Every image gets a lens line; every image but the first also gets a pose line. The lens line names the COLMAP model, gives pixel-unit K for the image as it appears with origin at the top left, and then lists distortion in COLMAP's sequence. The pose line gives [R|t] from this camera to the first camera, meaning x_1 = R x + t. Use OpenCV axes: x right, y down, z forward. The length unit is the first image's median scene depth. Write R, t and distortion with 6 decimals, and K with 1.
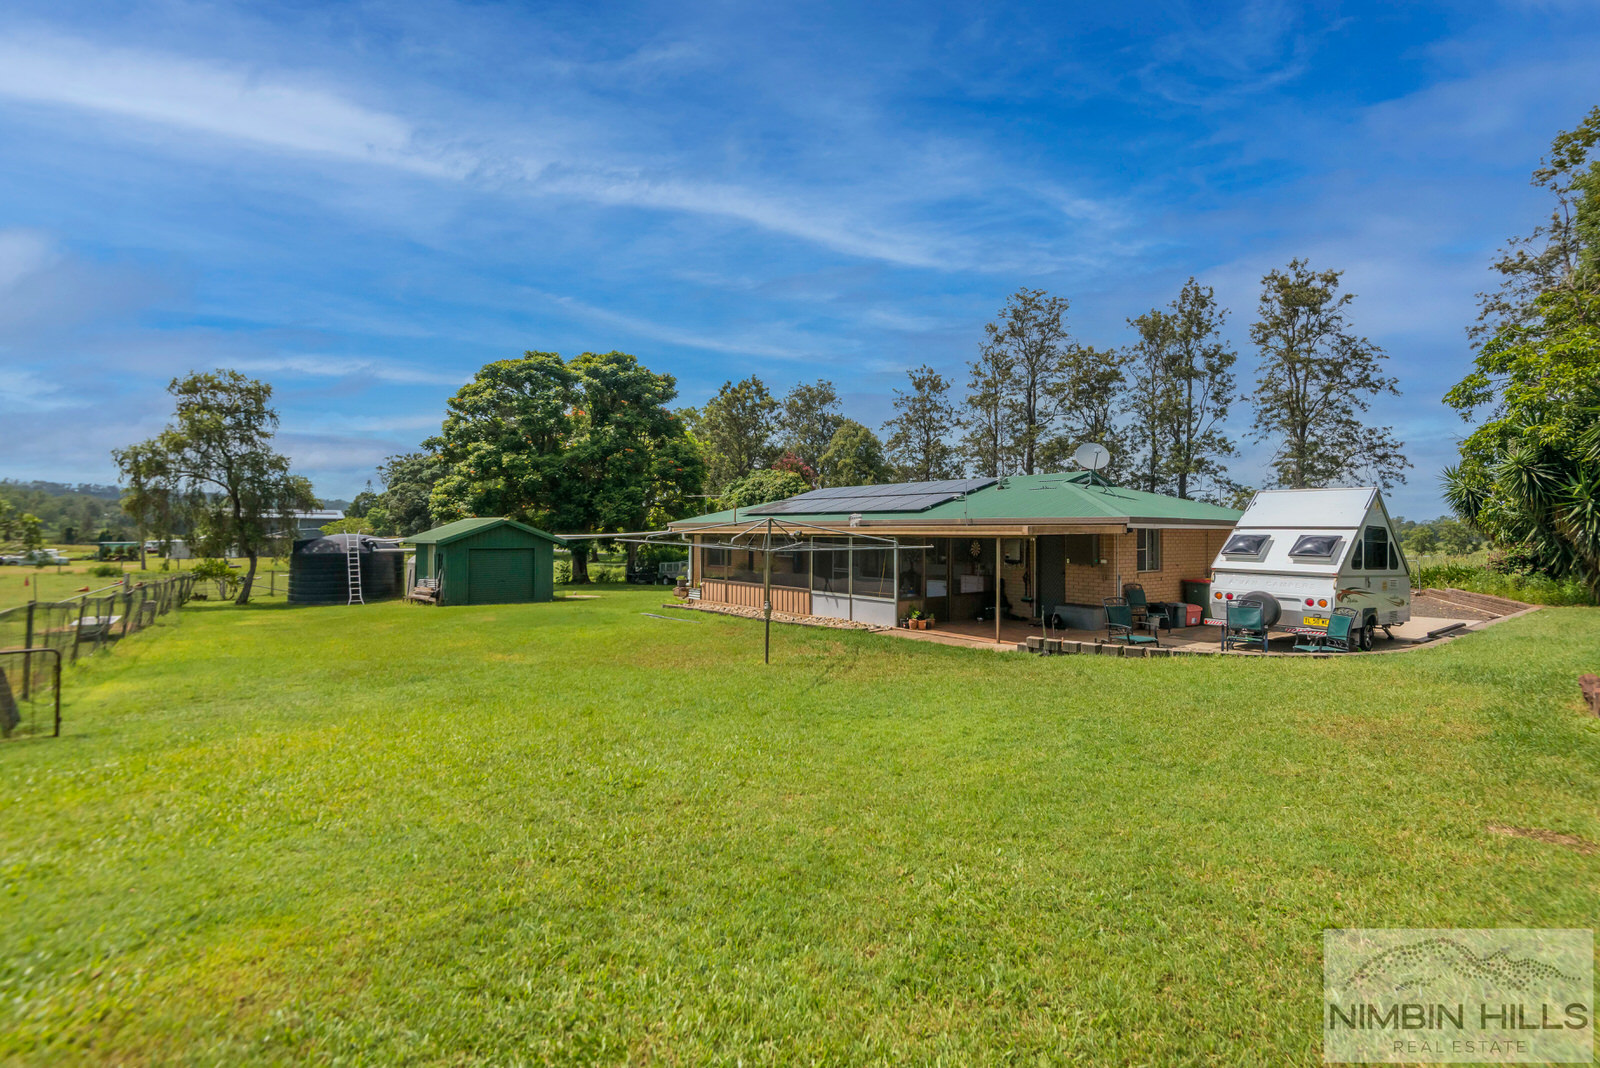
lens RADIAL K [[729.4, 0, 799.4], [0, 729.4, 540.8], [0, 0, 1]] dist [-0.001314, -0.000483]
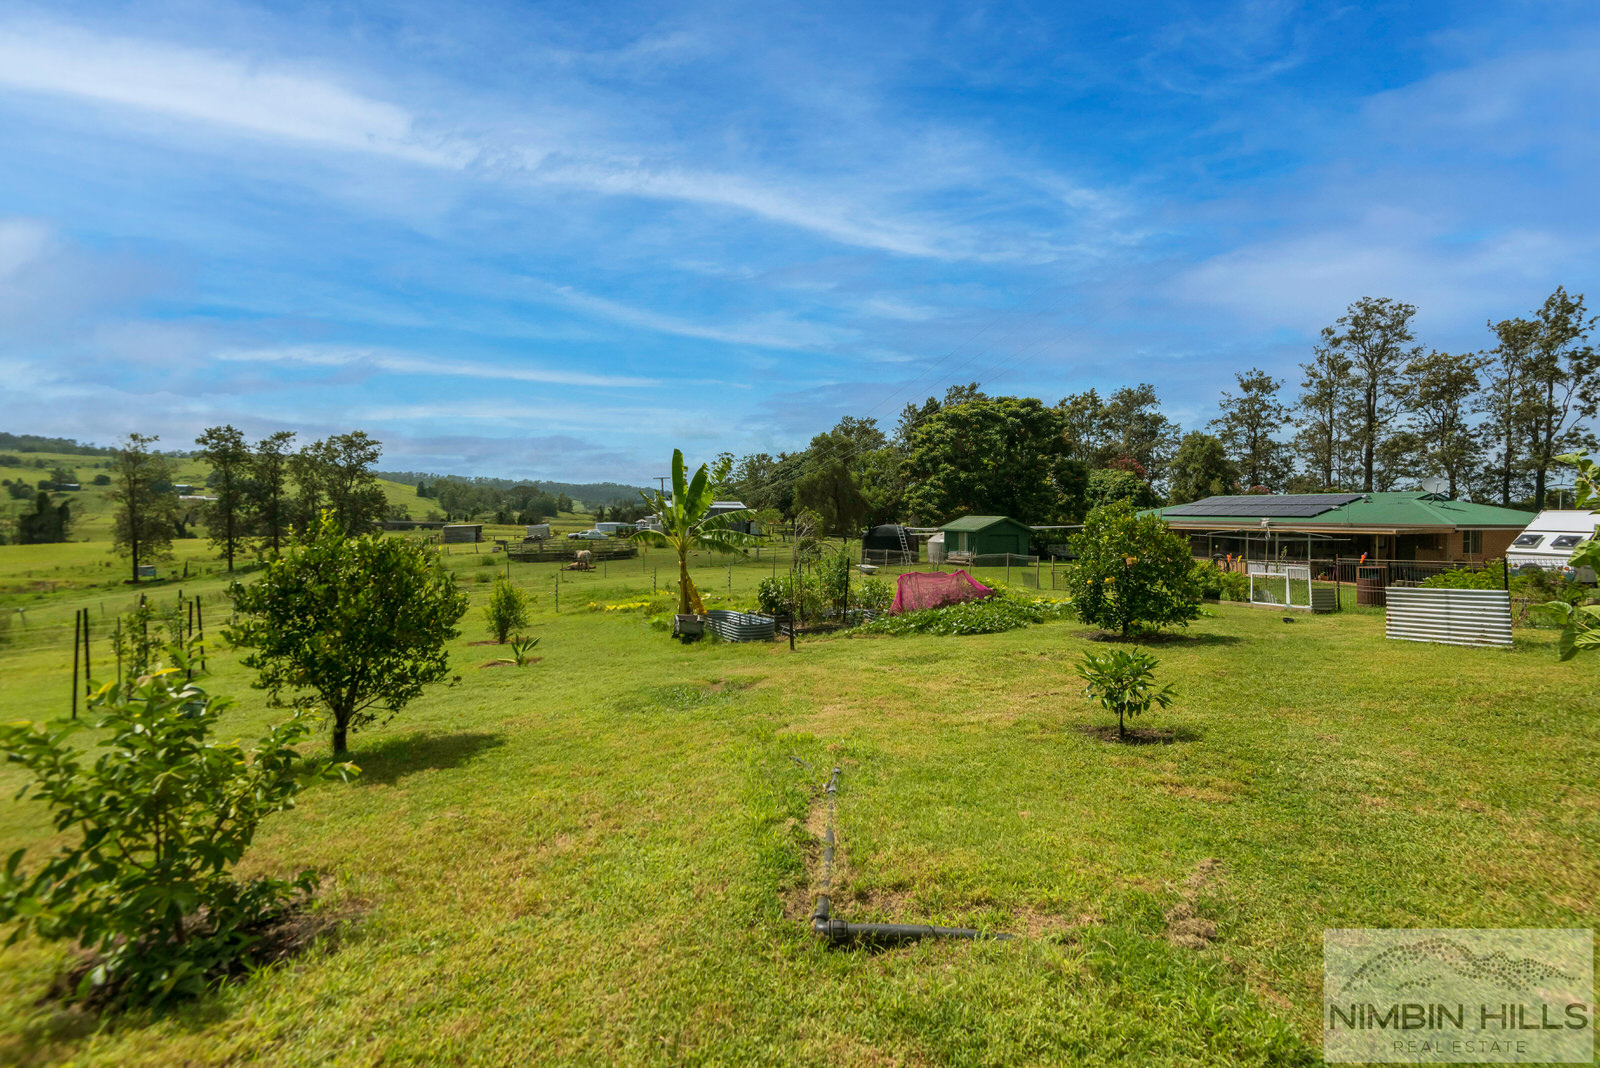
lens RADIAL K [[729.4, 0, 799.4], [0, 729.4, 540.8], [0, 0, 1]] dist [-0.001314, -0.000483]
pose [[0.942562, 0.008773, -0.333915, -0.120259], [-0.001195, 0.999737, 0.022893, -0.007067], [0.334028, -0.021179, 0.942325, -0.309556]]
